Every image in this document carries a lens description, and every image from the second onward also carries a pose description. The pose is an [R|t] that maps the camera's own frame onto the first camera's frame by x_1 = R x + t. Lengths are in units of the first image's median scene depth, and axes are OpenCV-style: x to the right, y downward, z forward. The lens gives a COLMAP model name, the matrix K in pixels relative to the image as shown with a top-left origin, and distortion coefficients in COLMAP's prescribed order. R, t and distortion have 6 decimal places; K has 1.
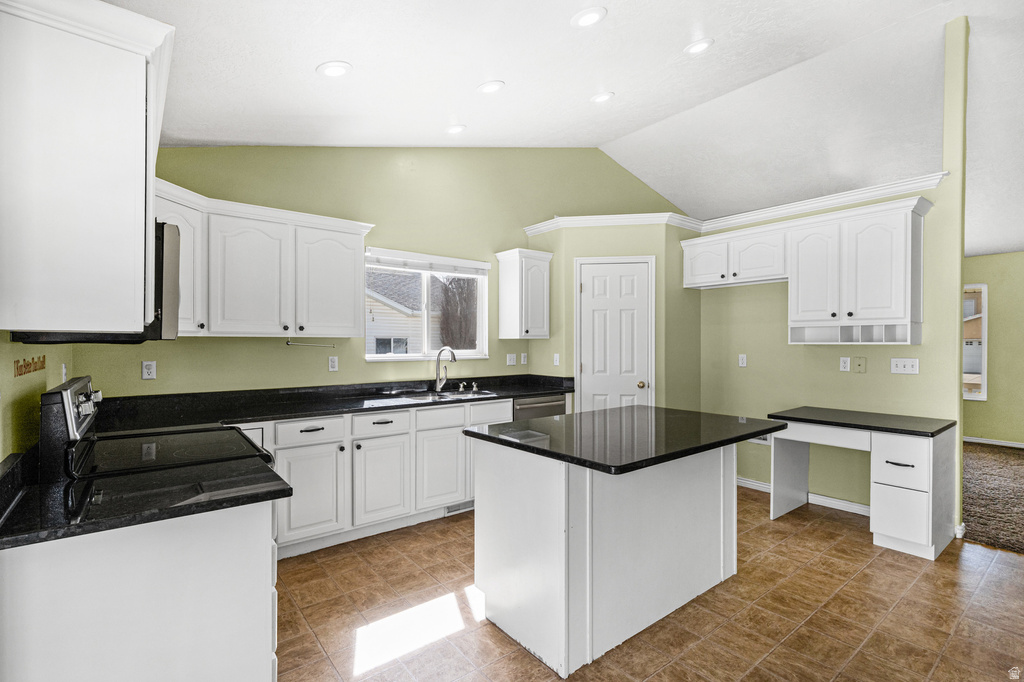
lens RADIAL K [[476.6, 0, 512.0], [0, 476.6, 341.0], [0, 0, 1]] dist [0.000352, 0.000284]
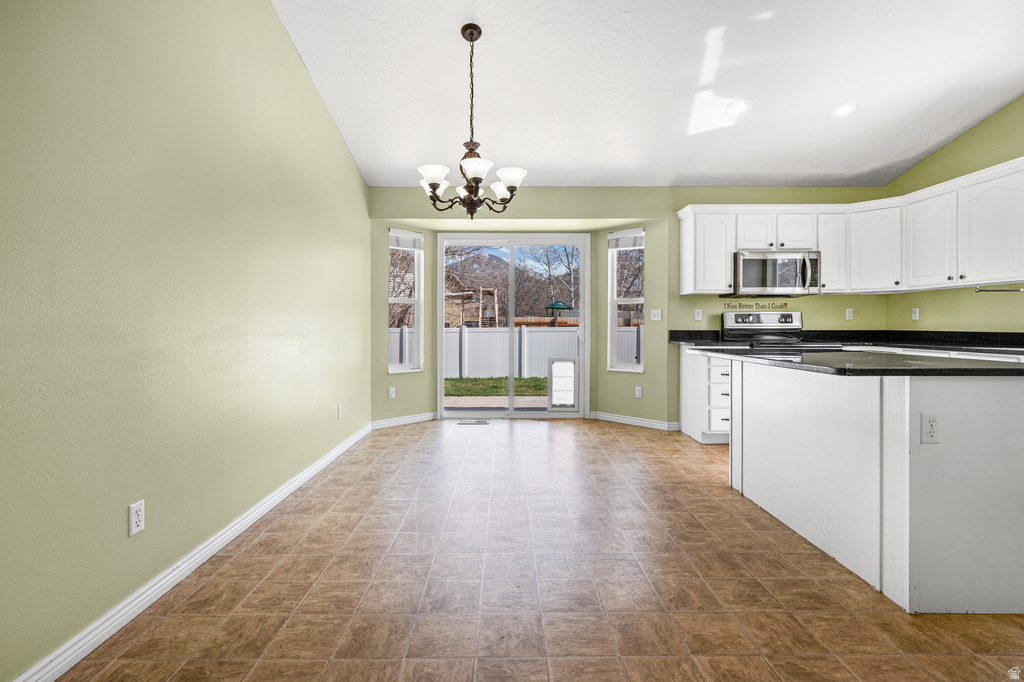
lens RADIAL K [[469.6, 0, 508.4], [0, 469.6, 325.0], [0, 0, 1]] dist [-0.001670, -0.000492]
pose [[-0.614519, -0.000909, -0.788901, 1.205384], [0.000039, 0.999999, -0.001183, 0.096301], [0.788902, -0.000758, -0.614519, 0.896144]]
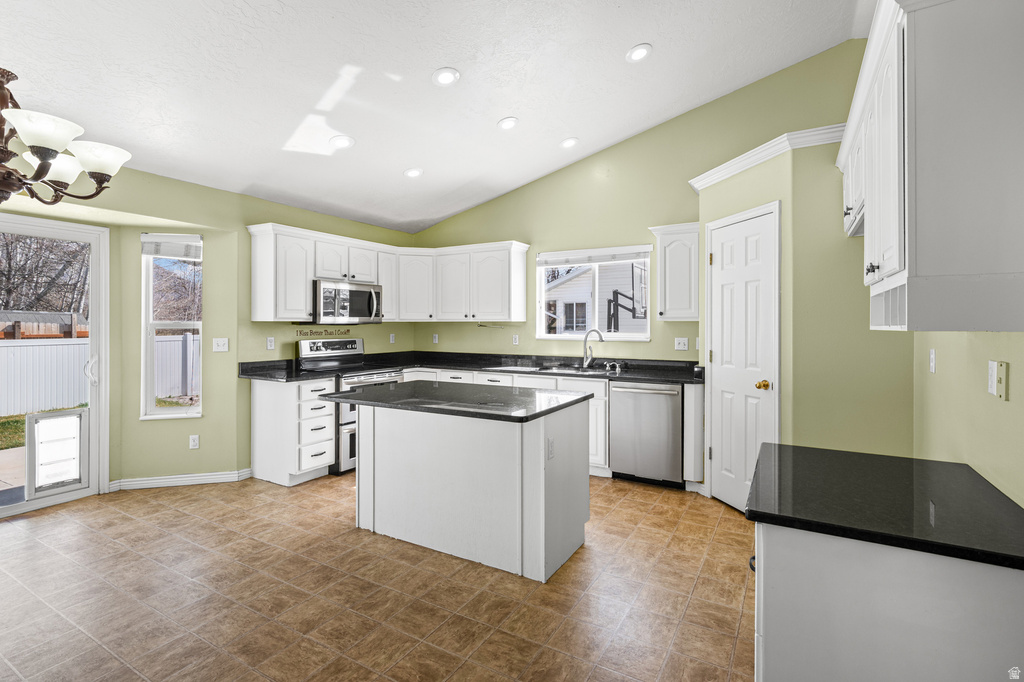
lens RADIAL K [[480.8, 0, 513.7], [0, 480.8, 323.8], [0, 0, 1]] dist [0.000237, 0.000030]
pose [[0.367272, -0.003328, -0.930108, 1.199842], [0.000908, 0.999994, -0.003219, 0.004460], [0.930113, 0.000338, 0.367273, 0.573489]]
